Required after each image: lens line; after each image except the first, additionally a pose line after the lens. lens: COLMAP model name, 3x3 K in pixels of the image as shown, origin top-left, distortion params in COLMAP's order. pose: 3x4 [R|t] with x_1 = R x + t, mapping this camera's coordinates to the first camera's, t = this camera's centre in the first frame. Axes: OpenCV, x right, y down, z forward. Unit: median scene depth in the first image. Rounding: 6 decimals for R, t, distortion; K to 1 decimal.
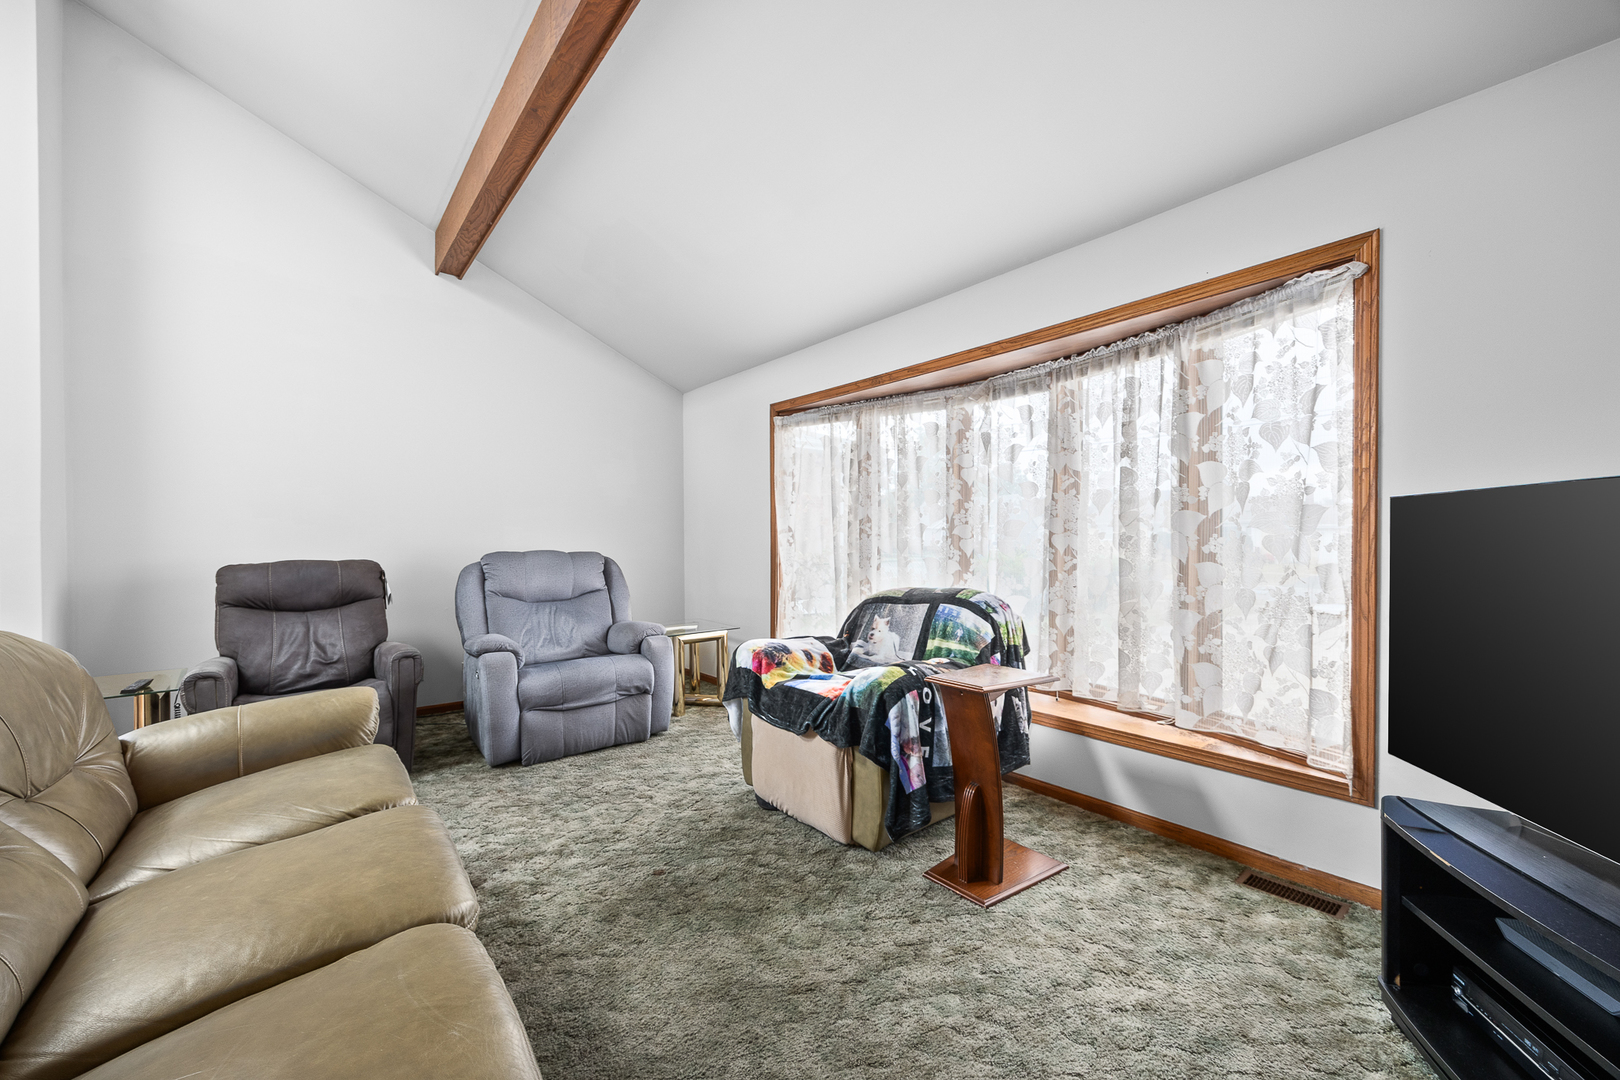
lens RADIAL K [[631.7, 0, 810.0], [0, 631.7, 540.0], [0, 0, 1]] dist [-0.000749, 0.000099]
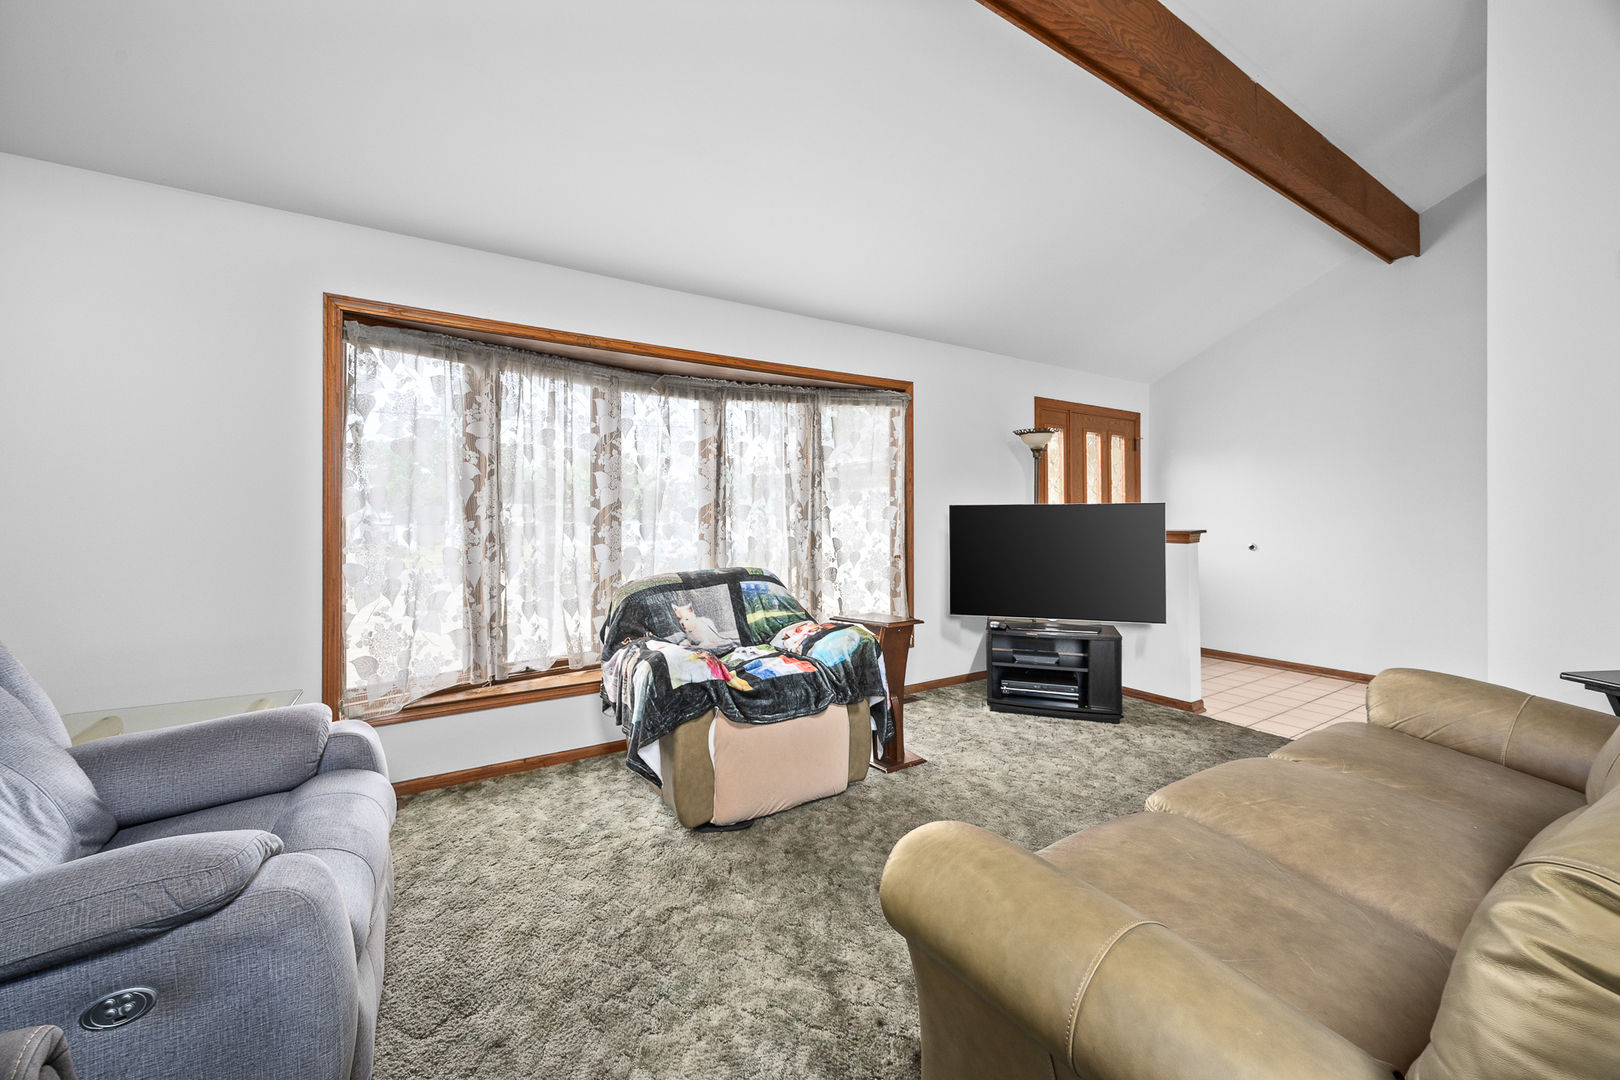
lens RADIAL K [[614.5, 0, 809.8], [0, 614.5, 521.3], [0, 0, 1]] dist [-0.000495, -0.000013]
pose [[0.122659, 0.005899, 0.992431, -0.823428], [0.009141, 0.999933, -0.007073, 0.002794], [-0.992407, 0.009940, 0.122596, 0.719914]]
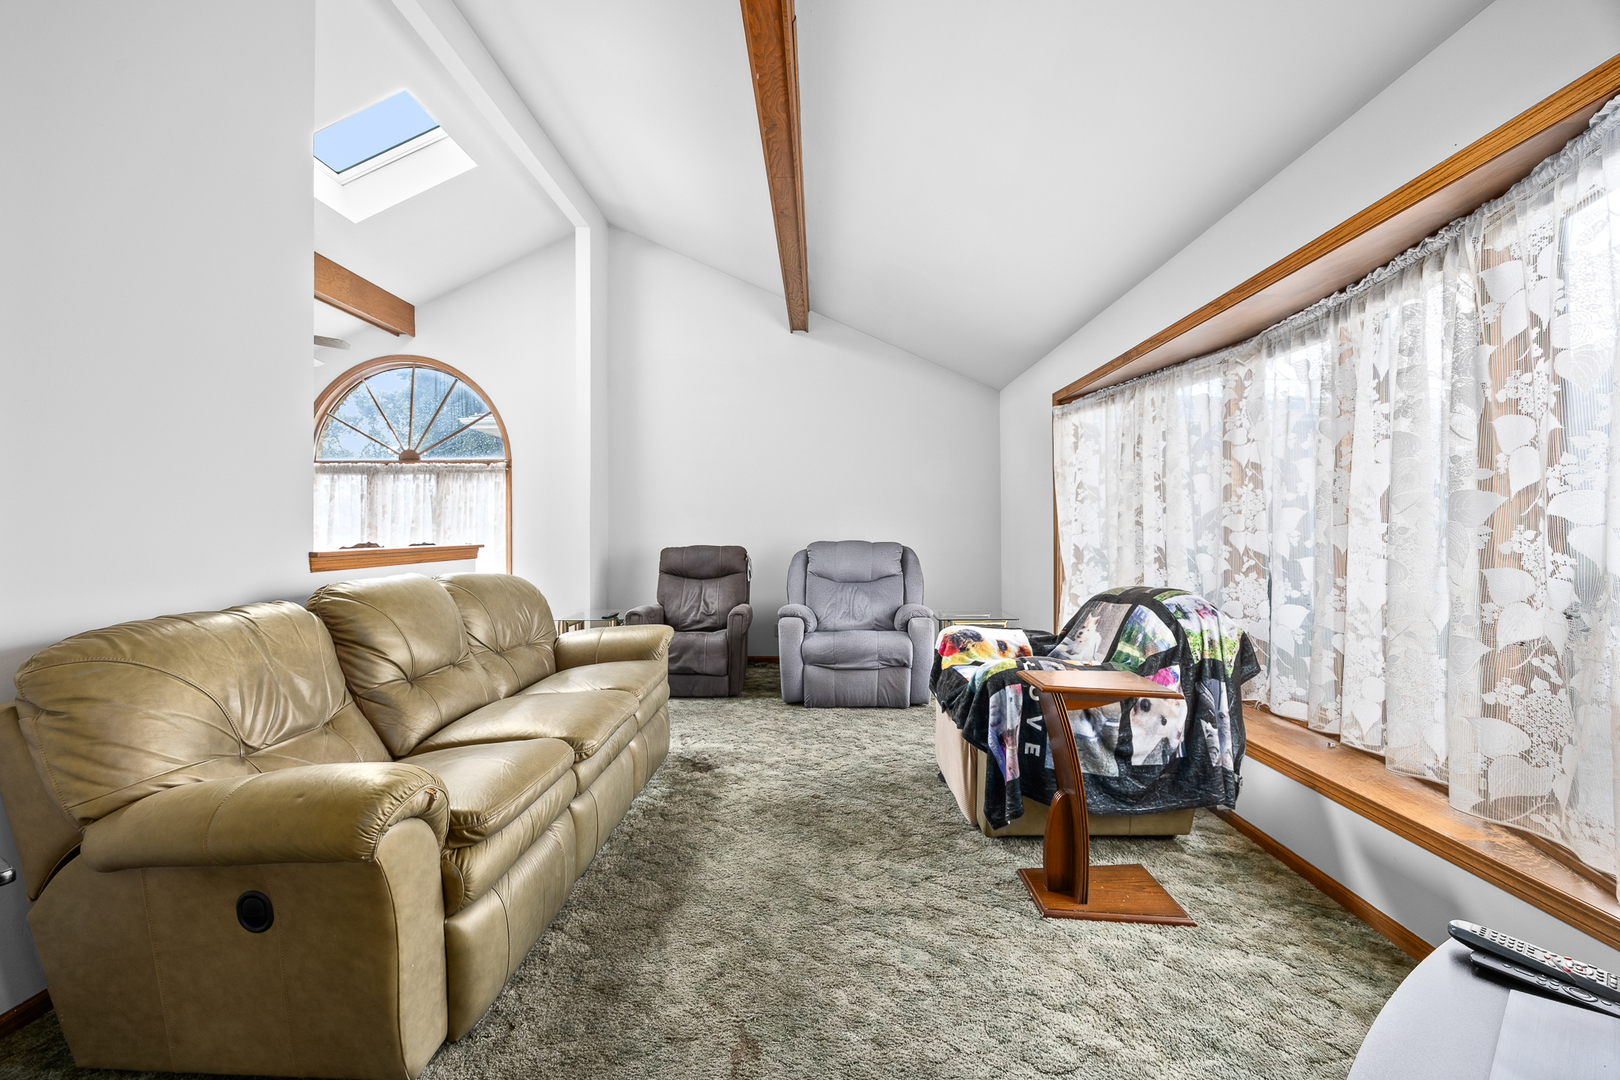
lens RADIAL K [[633.6, 0, 812.2], [0, 633.6, 523.6], [0, 0, 1]] dist [0.001468, -0.000006]
pose [[0.761153, -0.007110, -0.648534, 0.421725], [-0.001075, 0.999925, -0.012224, -0.001626], [0.648572, 0.010001, 0.761088, 0.020037]]
